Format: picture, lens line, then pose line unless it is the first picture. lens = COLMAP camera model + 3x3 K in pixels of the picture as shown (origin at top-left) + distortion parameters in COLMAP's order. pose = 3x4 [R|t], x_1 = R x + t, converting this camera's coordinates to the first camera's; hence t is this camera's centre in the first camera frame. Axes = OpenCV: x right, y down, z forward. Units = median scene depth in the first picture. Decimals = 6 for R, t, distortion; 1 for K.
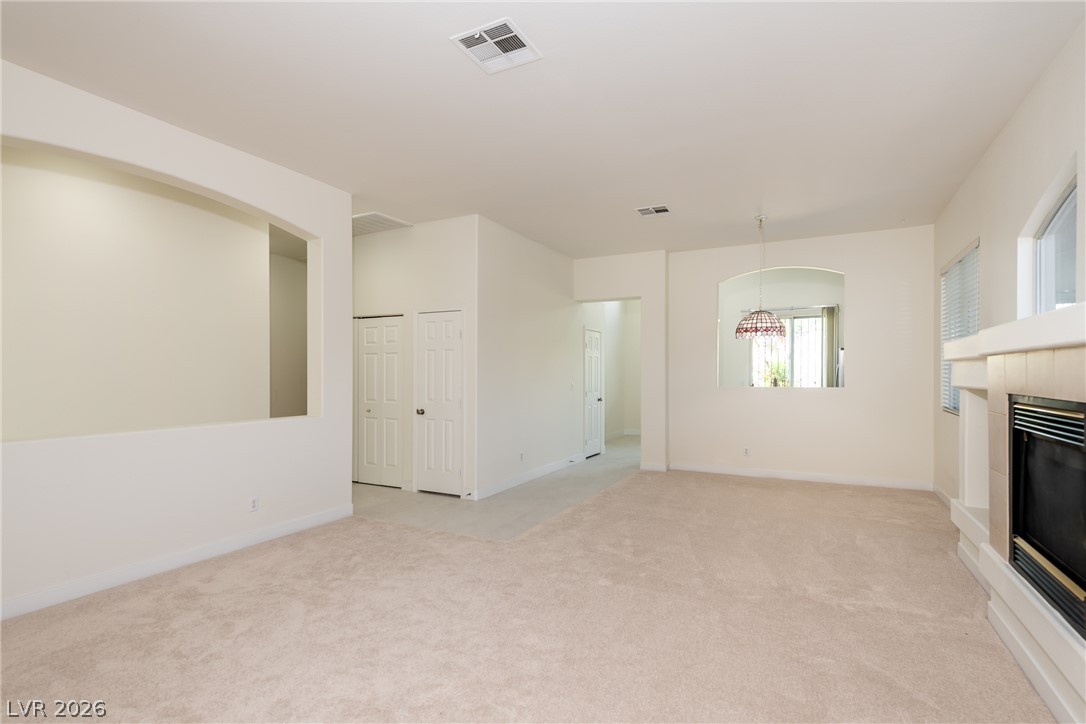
lens RADIAL K [[503.5, 0, 558.9], [0, 503.5, 375.2], [0, 0, 1]] dist [-0.000241, -0.000007]
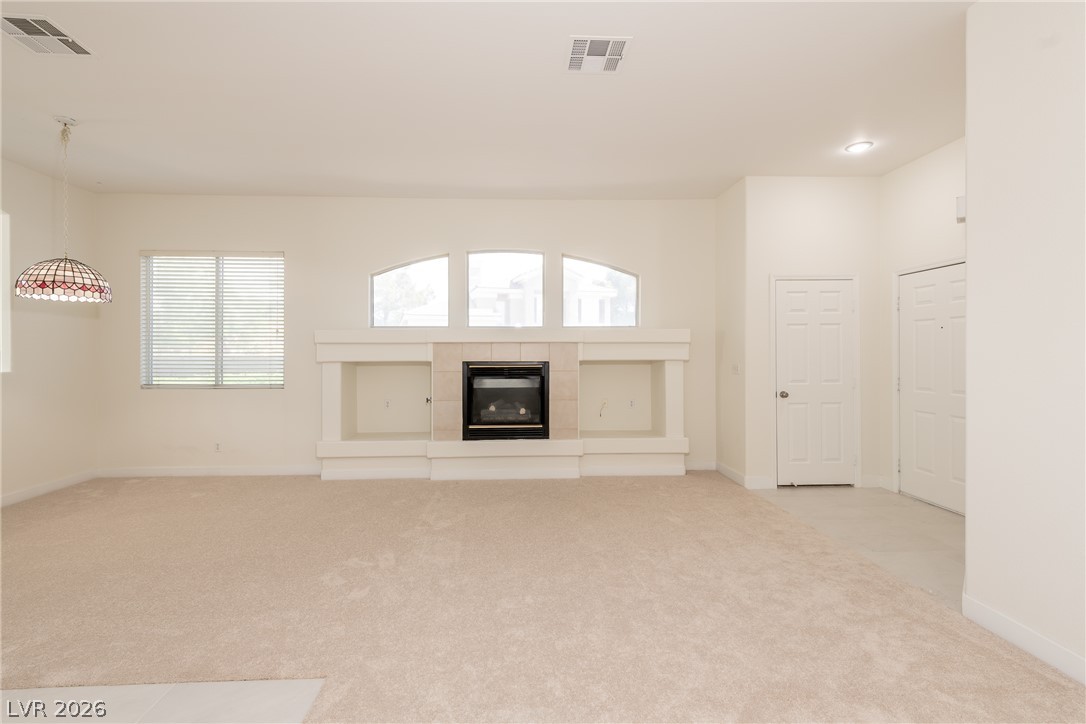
lens RADIAL K [[490.1, 0, 530.0], [0, 490.1, 356.7], [0, 0, 1]] dist [0.002851, 0.000399]
pose [[-0.482697, -0.007520, 0.875755, -0.330830], [0.004406, 0.999930, 0.011015, -0.001302], [-0.875776, 0.009176, -0.482630, 0.544261]]
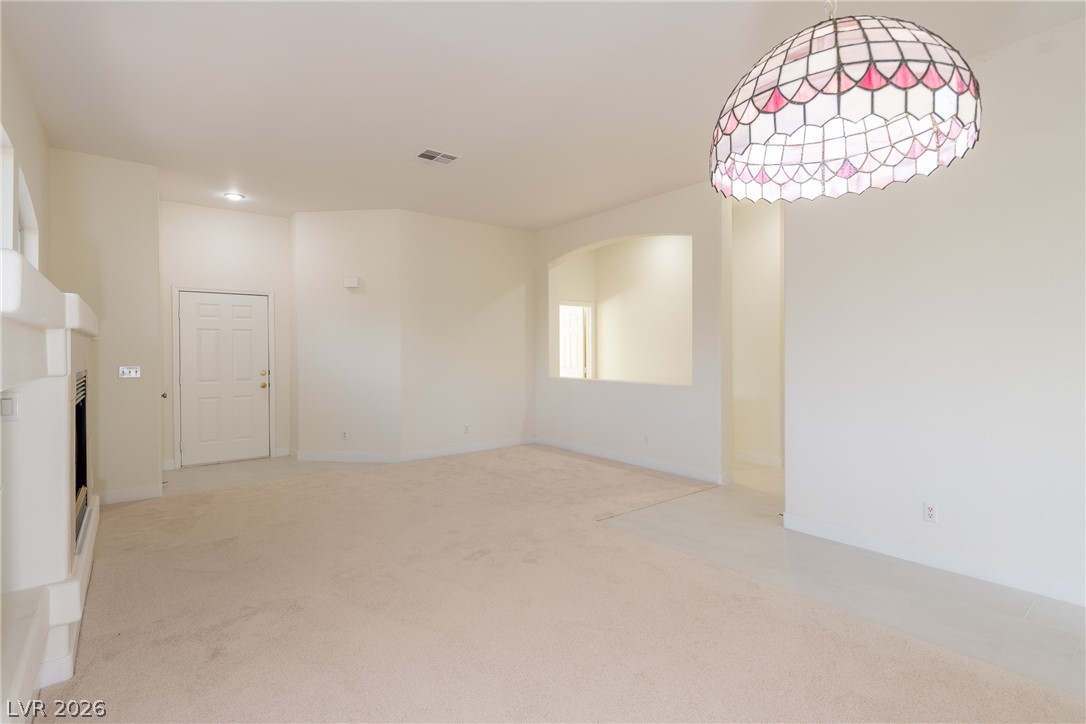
lens RADIAL K [[525.7, 0, 543.0], [0, 525.7, 362.0], [0, 0, 1]] dist [0.001510, 0.000263]
pose [[-0.421626, 0.017666, -0.906598, 0.439264], [-0.000678, 0.999804, 0.019798, -0.001374], [0.906770, 0.008962, -0.421531, 0.681713]]
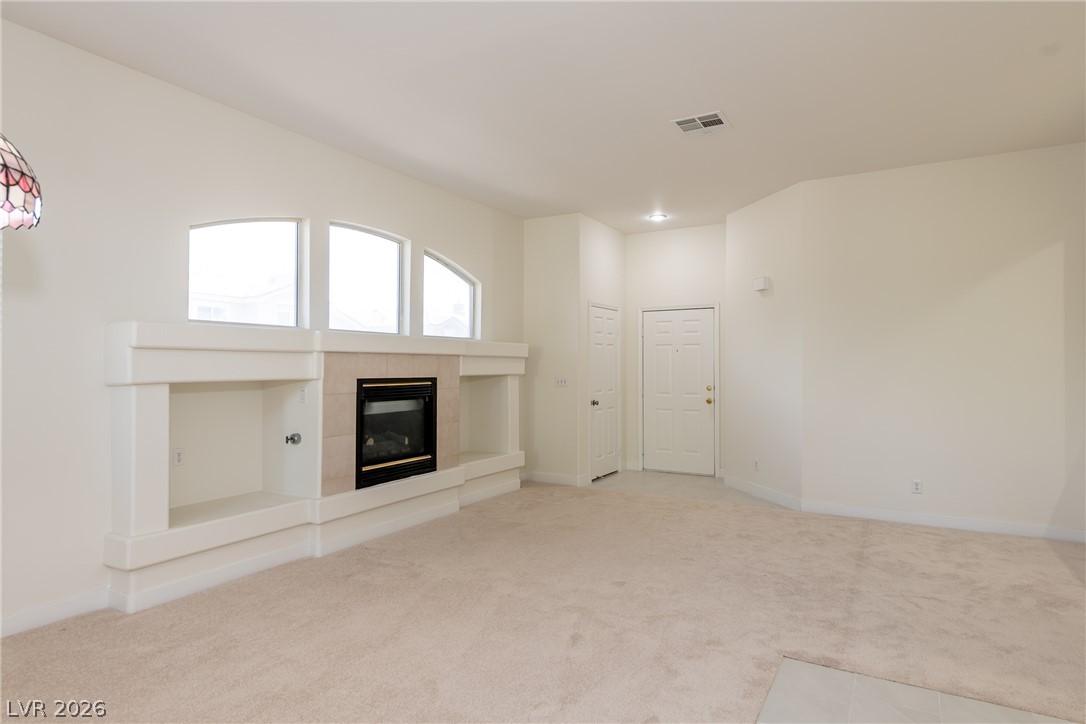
lens RADIAL K [[607.8, 0, 549.3], [0, 607.8, 362.6], [0, 0, 1]] dist [0.003681, 0.000138]
pose [[-0.998554, -0.002981, 0.053674, 0.065298], [-0.003160, 0.999990, -0.003249, -0.002326], [-0.053664, -0.003414, -0.998553, 0.872003]]
